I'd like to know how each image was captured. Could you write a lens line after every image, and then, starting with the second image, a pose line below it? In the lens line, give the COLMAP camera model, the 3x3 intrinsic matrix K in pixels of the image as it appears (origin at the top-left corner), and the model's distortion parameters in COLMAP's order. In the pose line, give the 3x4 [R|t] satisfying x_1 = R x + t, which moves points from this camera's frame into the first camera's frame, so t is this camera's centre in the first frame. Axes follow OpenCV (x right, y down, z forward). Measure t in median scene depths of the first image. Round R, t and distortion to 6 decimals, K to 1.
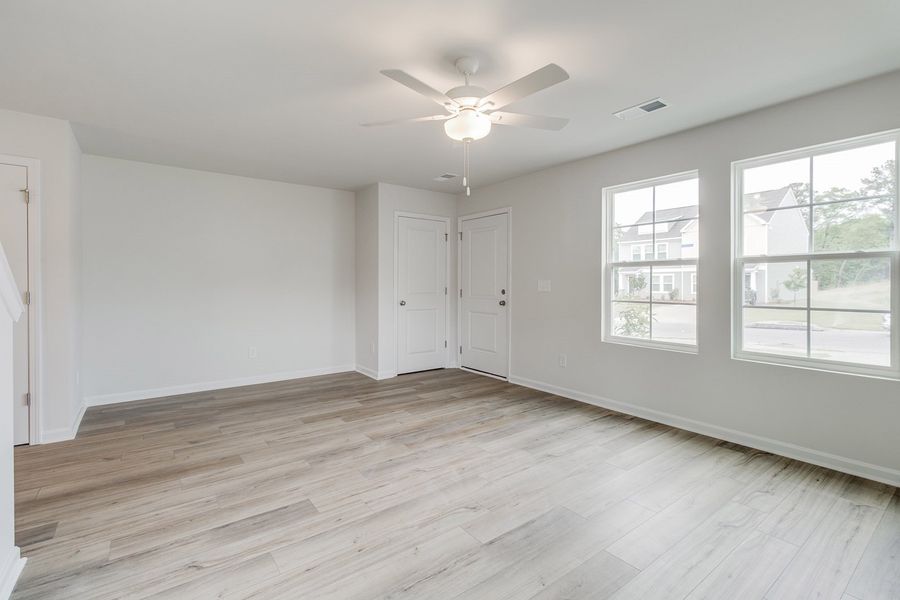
lens RADIAL K [[414.3, 0, 454.6], [0, 414.3, 277.8], [0, 0, 1]] dist [0.001511, 0.001294]
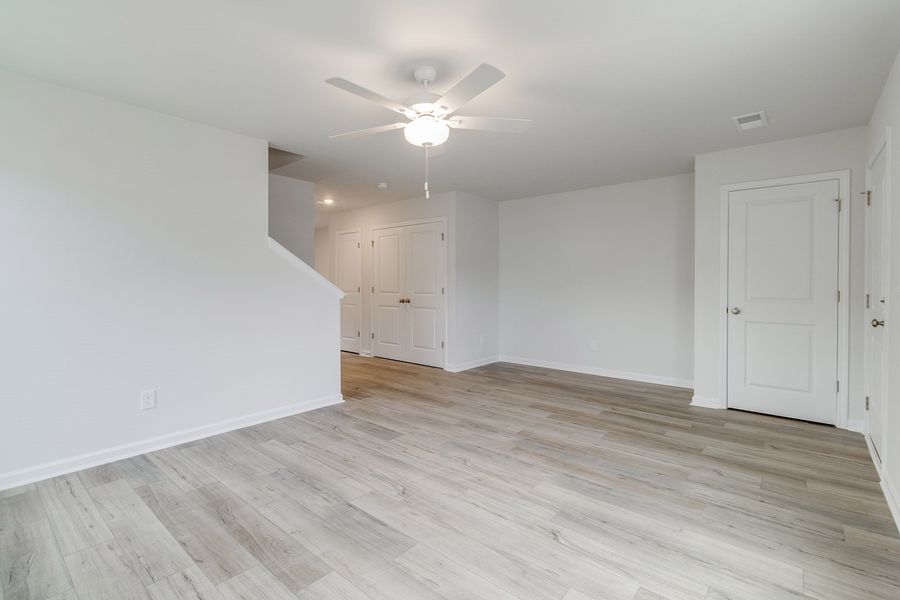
lens RADIAL K [[414.3, 0, 462.2], [0, 414.3, 277.8], [0, 0, 1]] dist [0.001511, 0.001294]
pose [[0.229476, -0.012349, -0.973236, 0.813609], [0.010844, 0.999890, -0.010131, 0.010284], [0.973254, -0.008229, 0.229585, 0.654642]]
